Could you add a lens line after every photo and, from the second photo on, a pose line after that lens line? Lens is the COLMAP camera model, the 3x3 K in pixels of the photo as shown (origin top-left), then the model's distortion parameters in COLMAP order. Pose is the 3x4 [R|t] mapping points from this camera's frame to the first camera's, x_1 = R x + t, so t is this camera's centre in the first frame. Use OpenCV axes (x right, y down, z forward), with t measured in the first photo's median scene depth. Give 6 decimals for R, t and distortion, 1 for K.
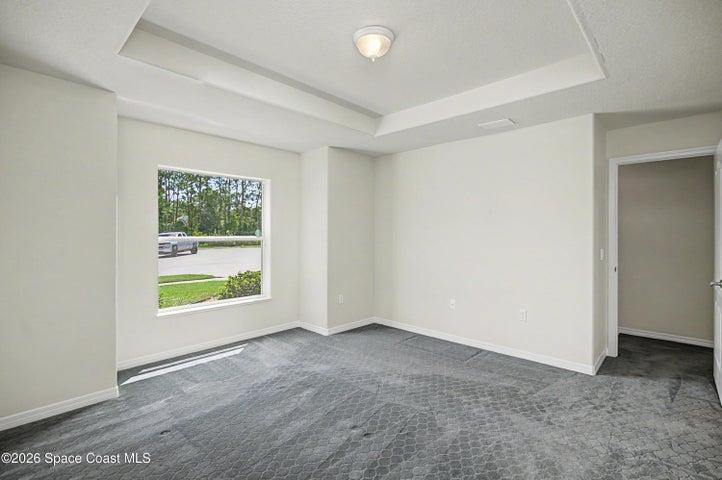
lens RADIAL K [[335.3, 0, 361.2], [0, 335.3, 237.3], [0, 0, 1]] dist [0.001405, 0.000142]
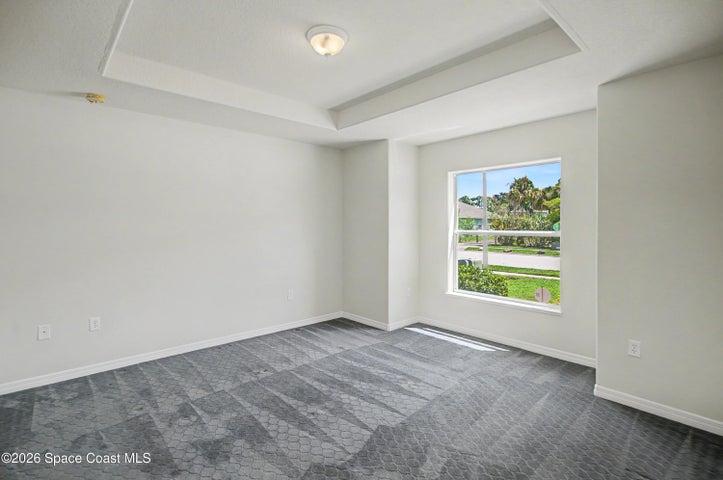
lens RADIAL K [[335.8, 0, 356.3], [0, 335.8, 223.4], [0, 0, 1]] dist [0.001405, 0.000142]
pose [[-0.067374, -0.005719, -0.997711, 0.692772], [-0.014609, 0.999882, -0.004745, -0.013884], [0.997621, 0.014256, -0.067450, 0.770278]]
